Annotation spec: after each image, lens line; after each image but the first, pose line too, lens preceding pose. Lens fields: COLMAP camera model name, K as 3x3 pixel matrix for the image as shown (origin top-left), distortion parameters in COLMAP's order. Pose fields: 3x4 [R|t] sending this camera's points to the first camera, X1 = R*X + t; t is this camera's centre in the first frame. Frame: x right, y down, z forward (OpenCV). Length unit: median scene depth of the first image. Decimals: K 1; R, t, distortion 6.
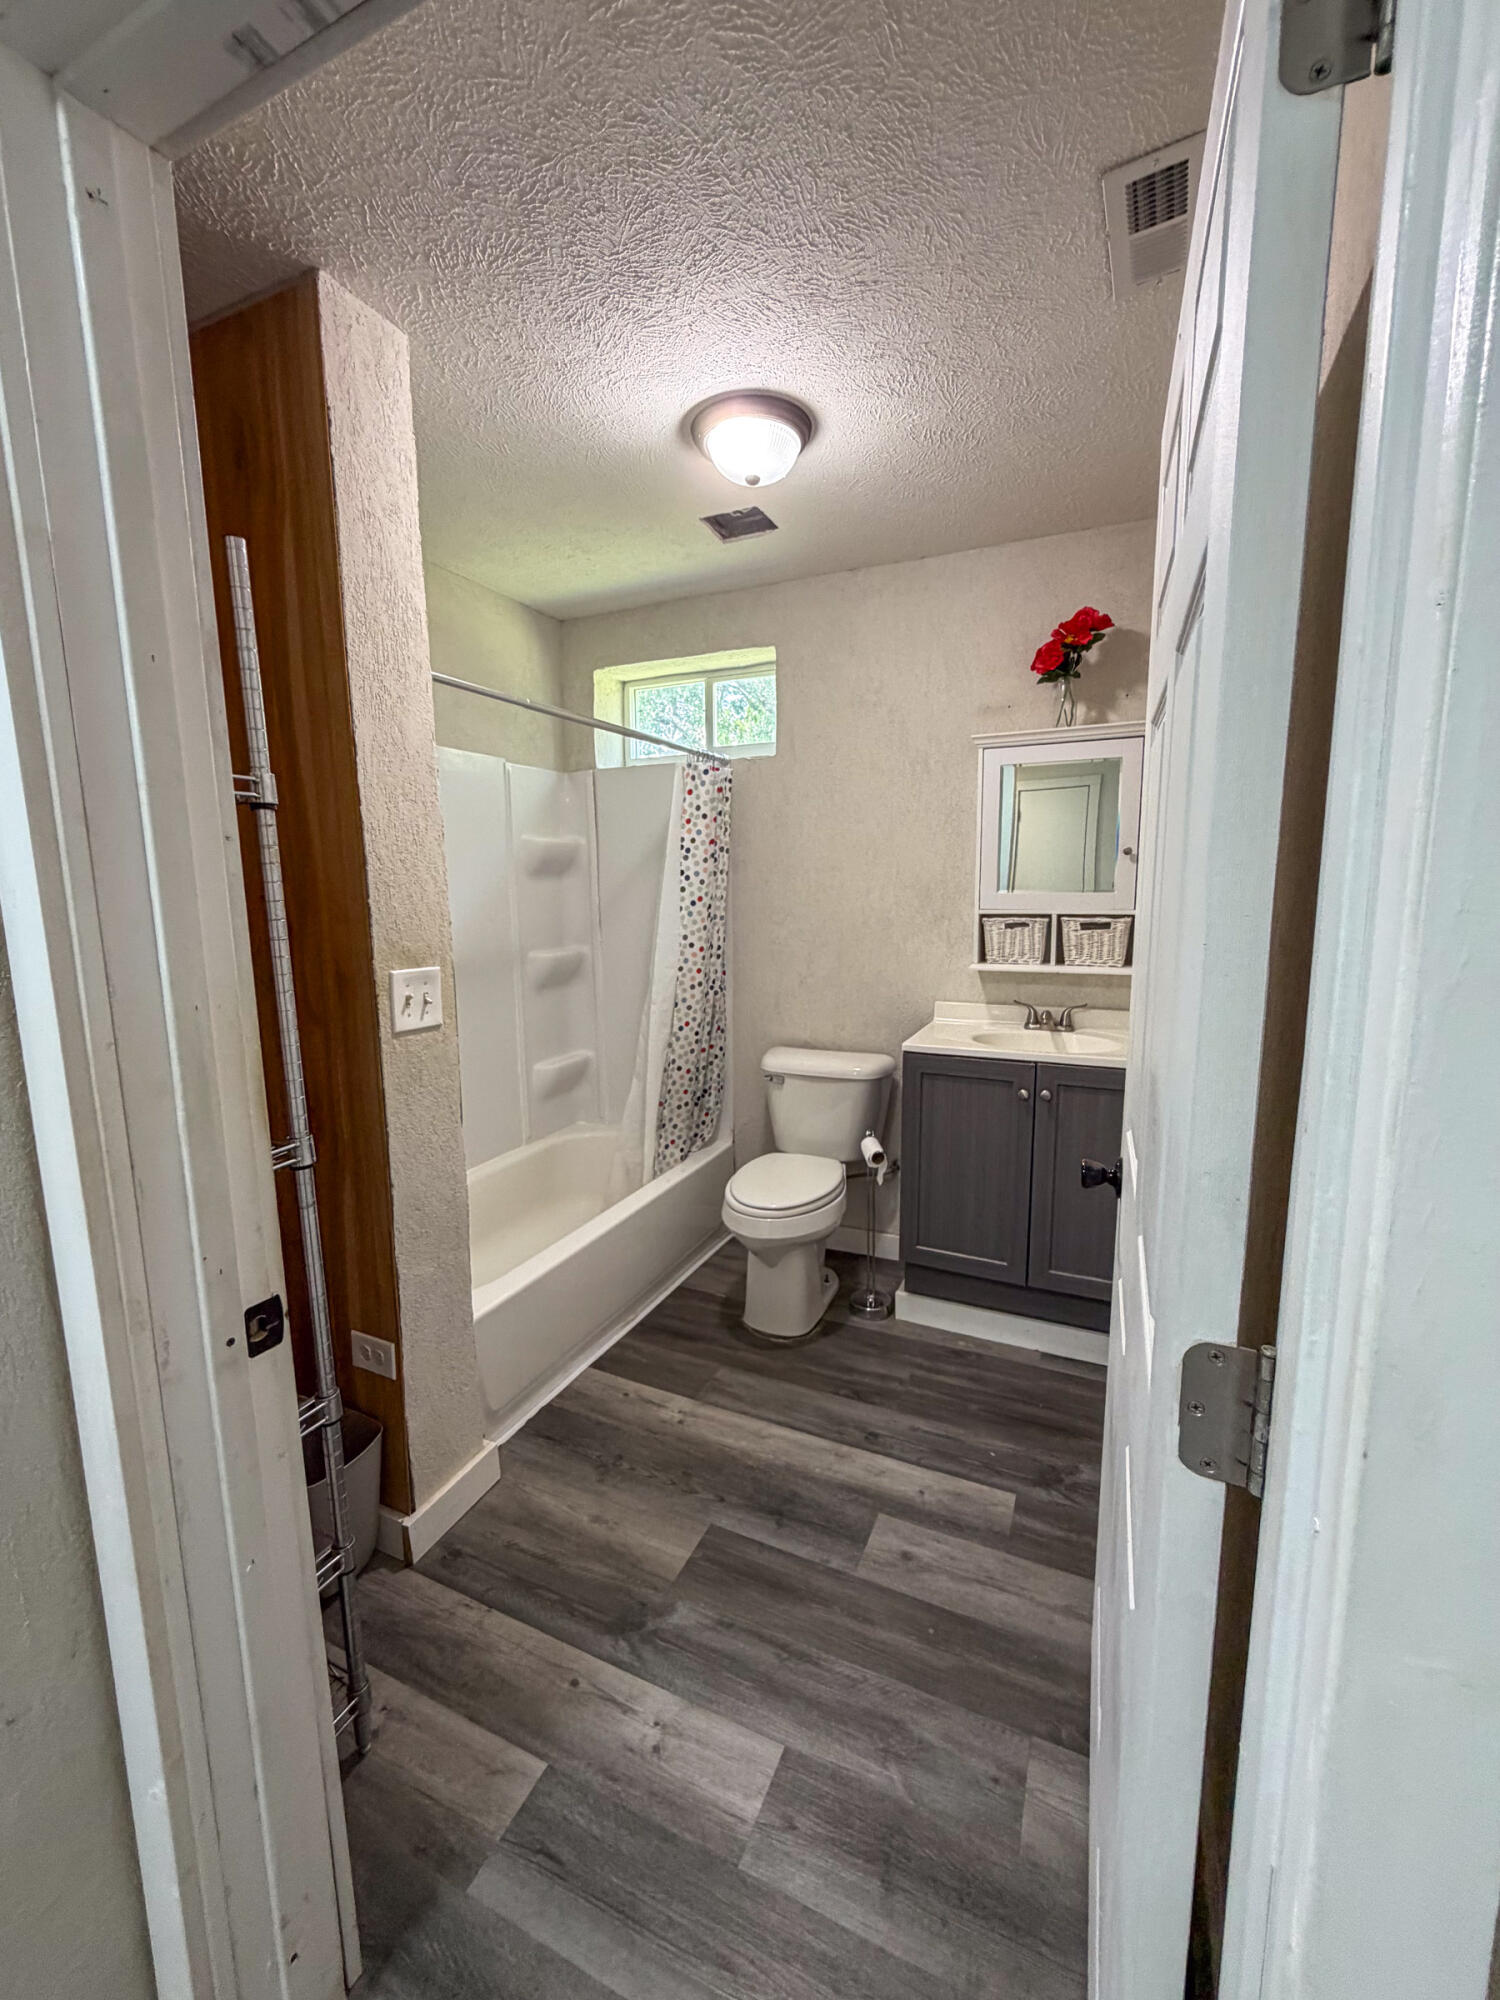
lens RADIAL K [[808.9, 0, 750.0], [0, 808.9, 1000.0], [0, 0, 1]] dist [0.000271, -0.000037]
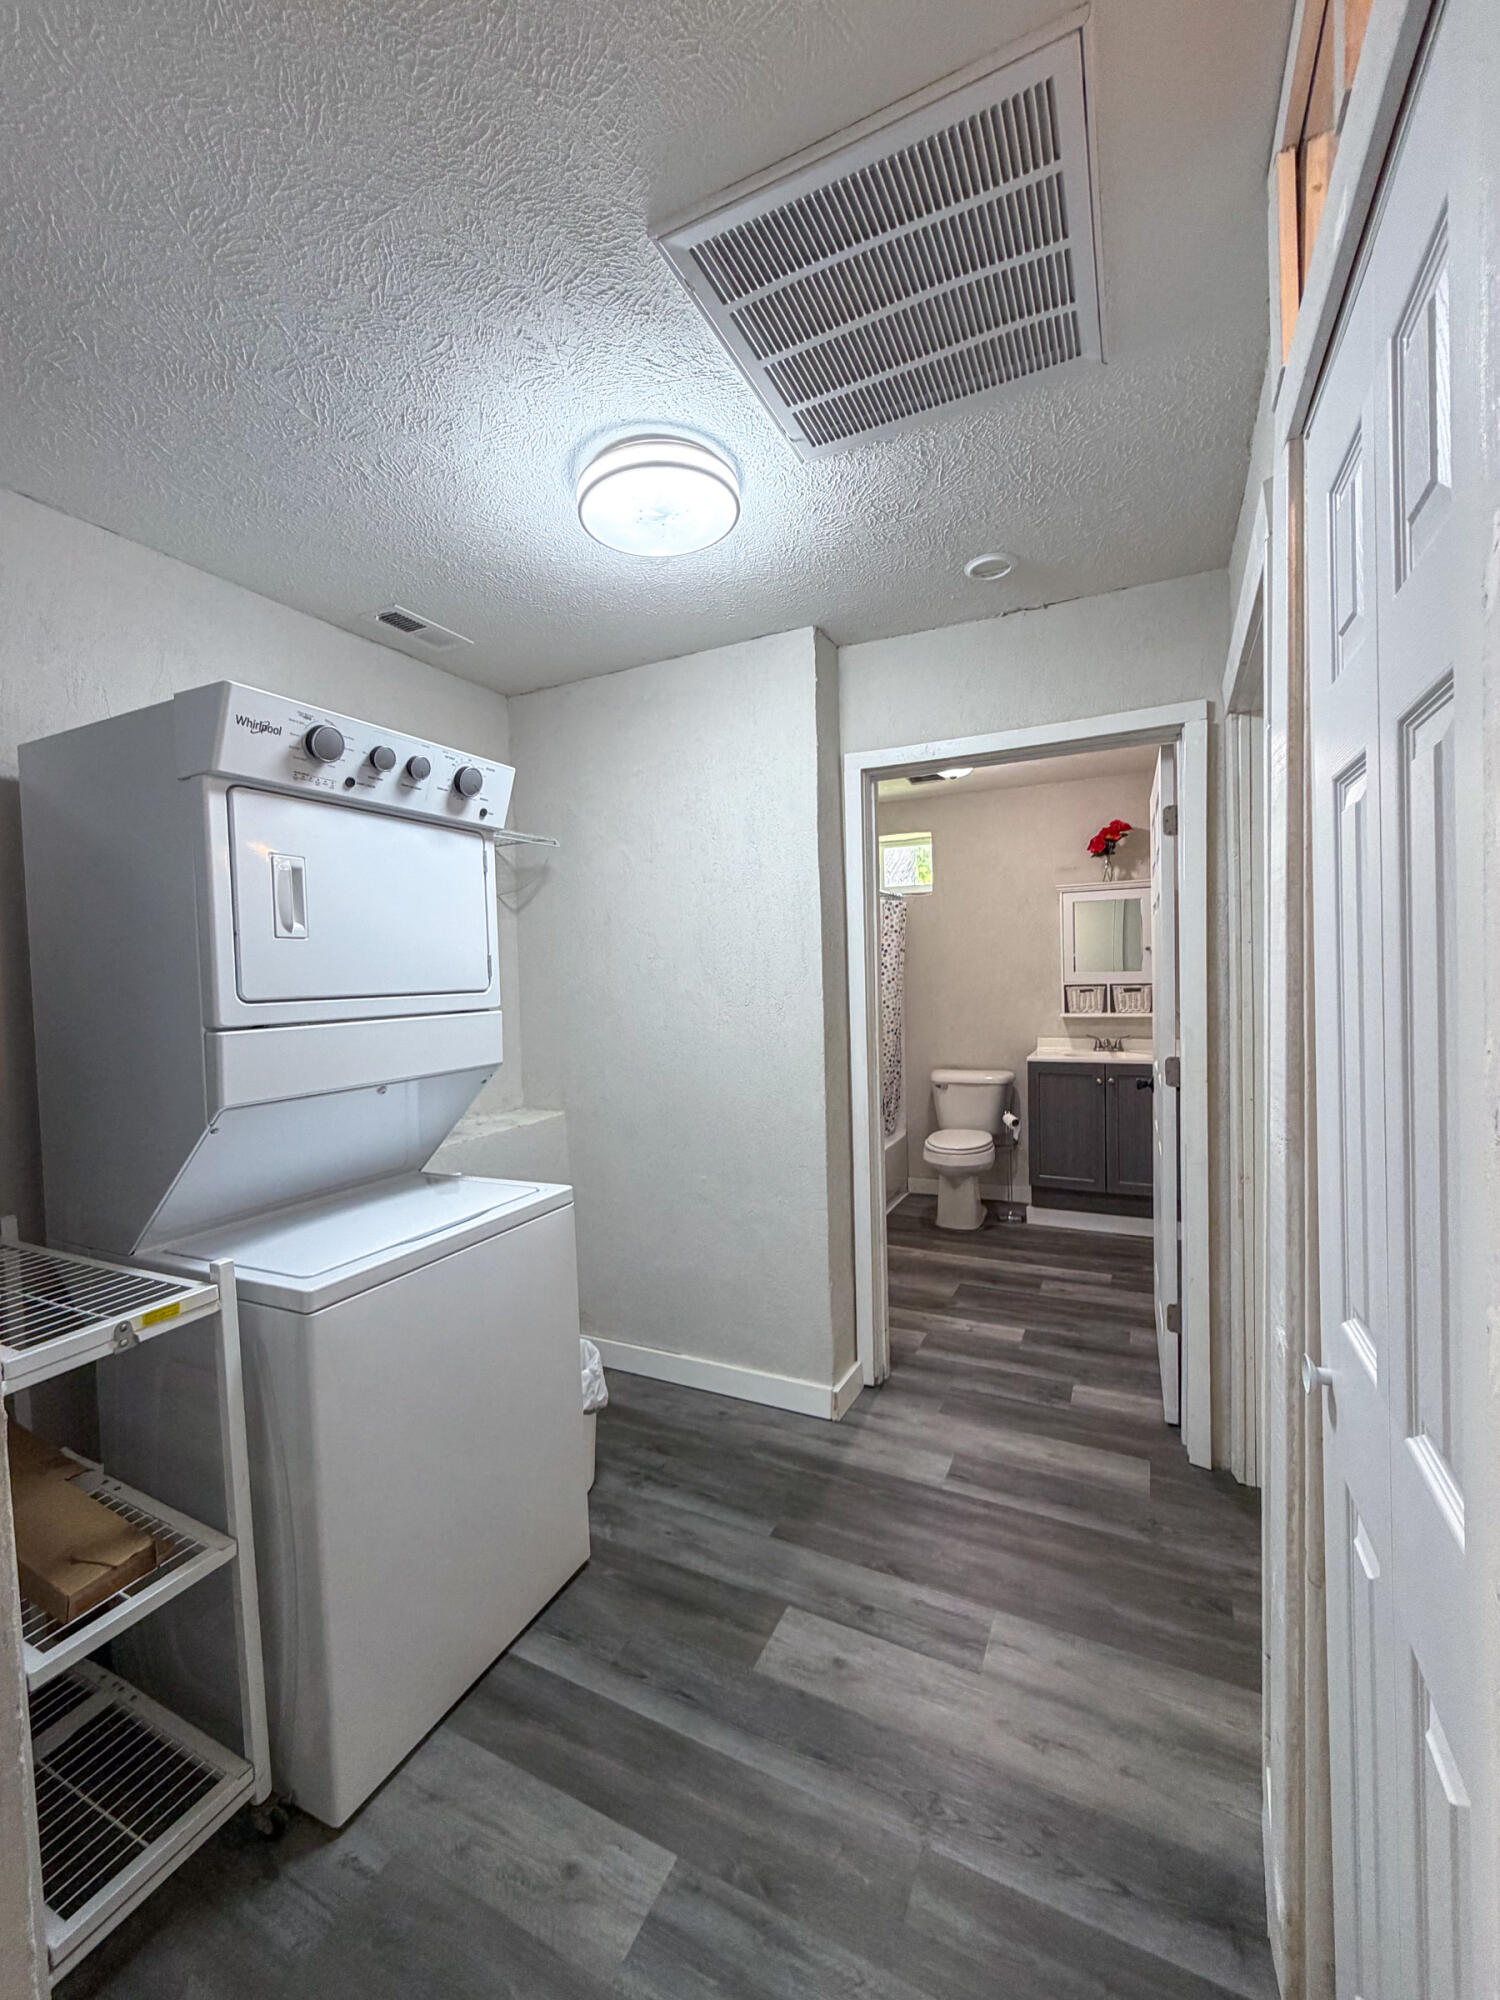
lens RADIAL K [[807.0, 0, 751.0], [0, 807.0, 998.3], [0, 0, 1]] dist [0.000843, -0.000048]
pose [[0.999521, -0.014049, -0.027580, -0.385380], [0.010891, 0.993709, -0.111464, 0.121868], [0.028973, 0.111110, 0.993386, -0.836005]]
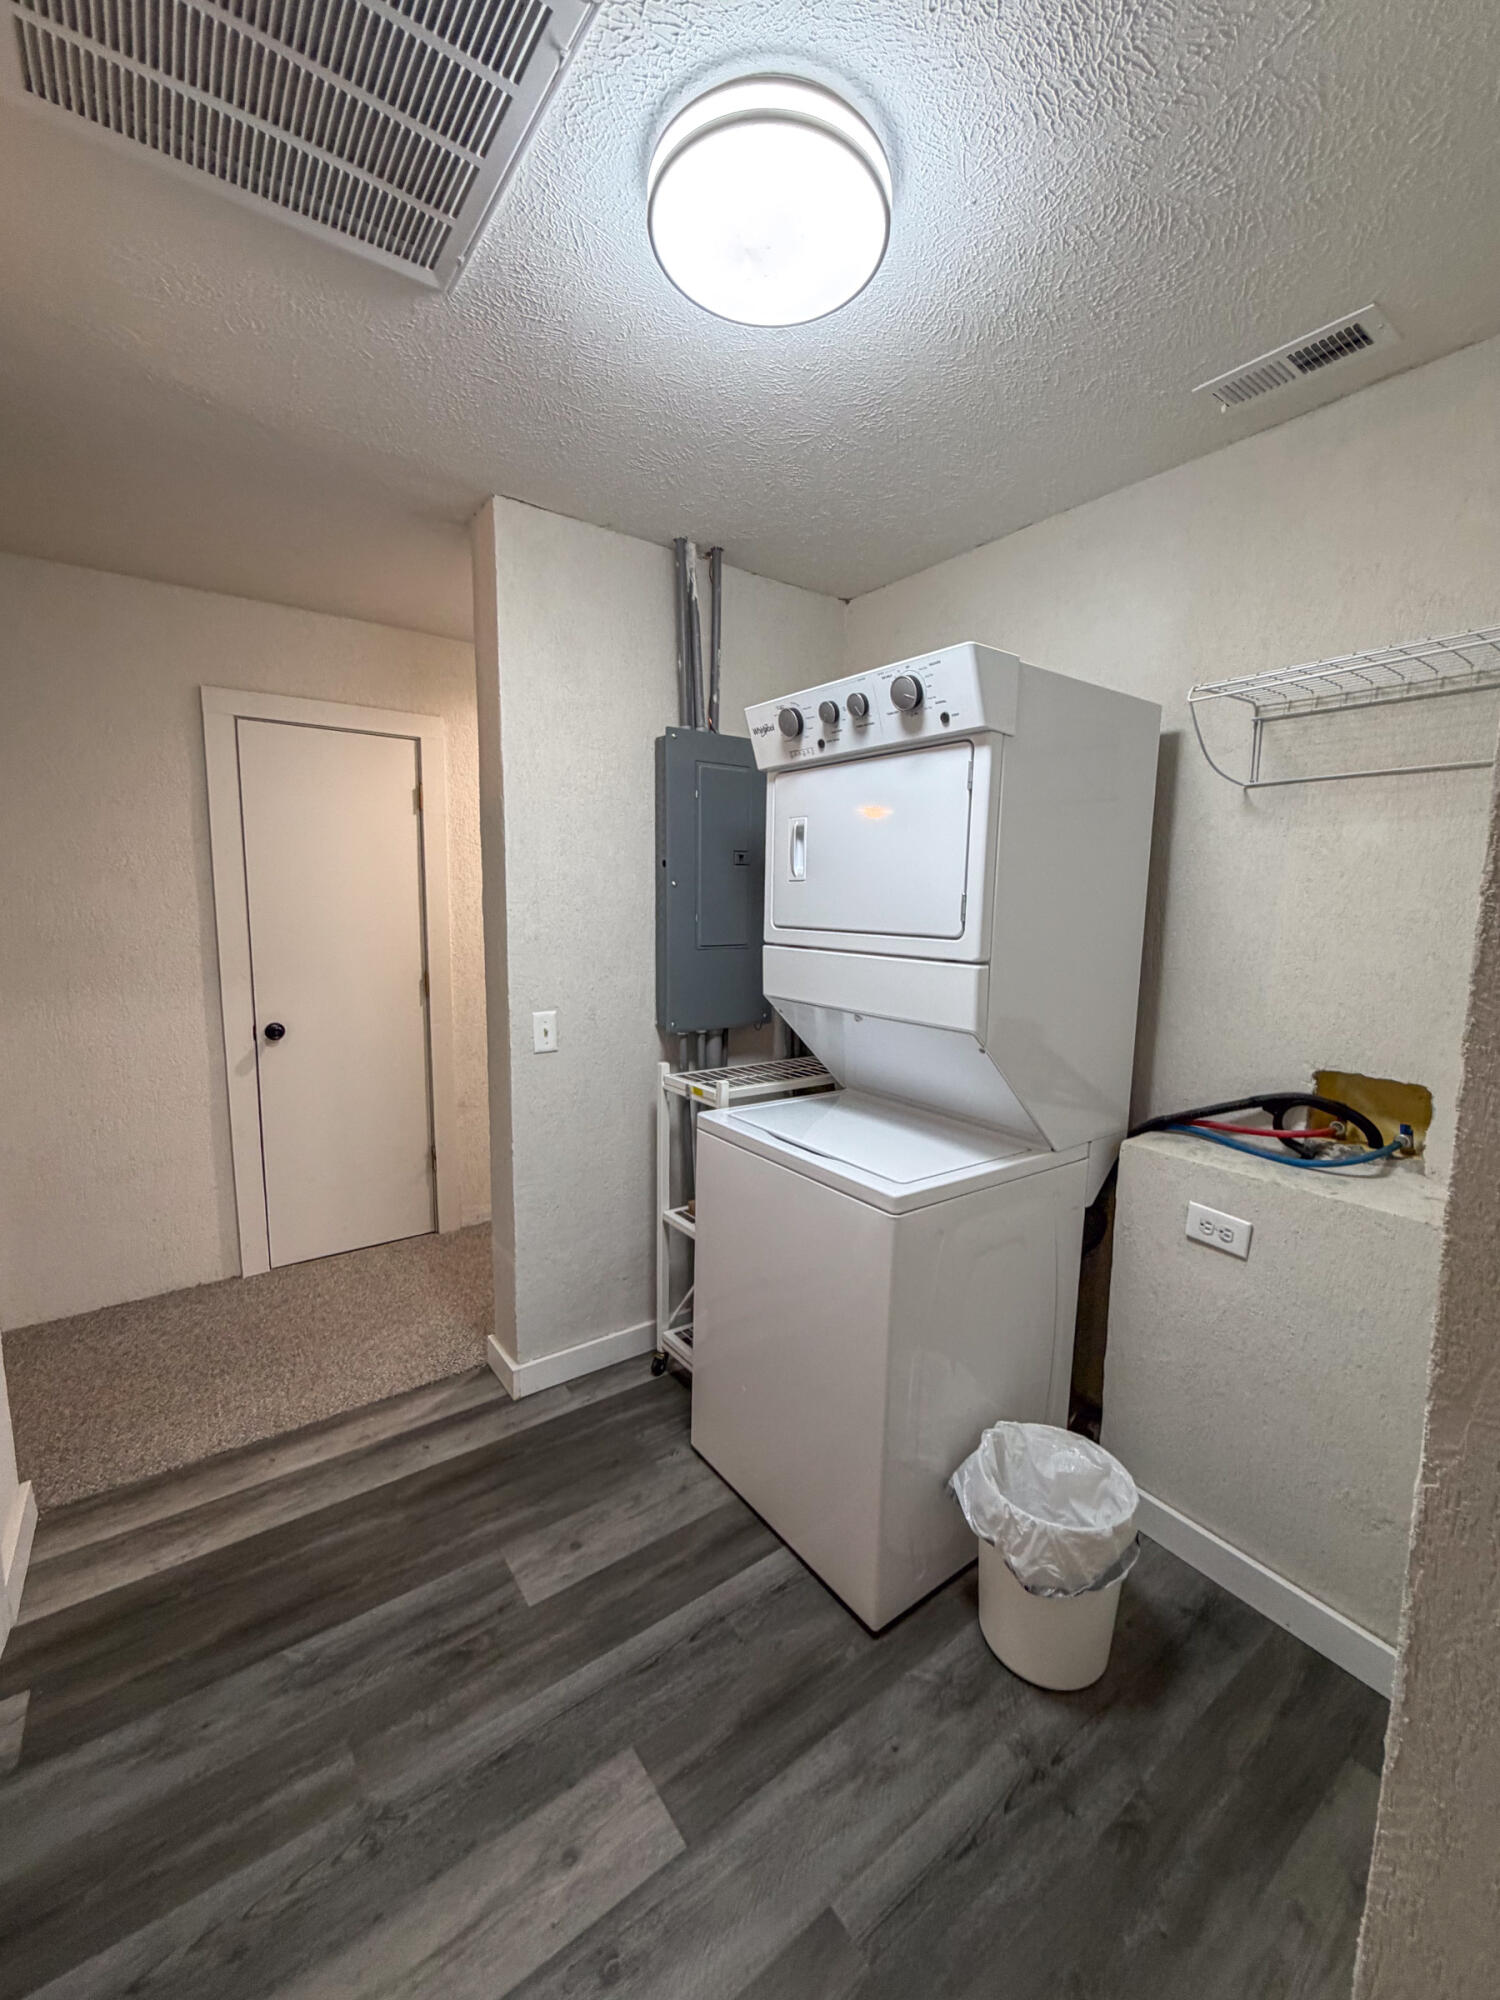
lens RADIAL K [[807.0, 0, 751.0], [0, 807.0, 998.3], [0, 0, 1]] dist [0.000843, -0.000048]
pose [[-0.489572, 0.115937, -0.864221, -0.003585], [-0.136278, 0.968768, 0.207163, -0.048991], [0.861247, 0.219196, -0.458482, 0.149921]]
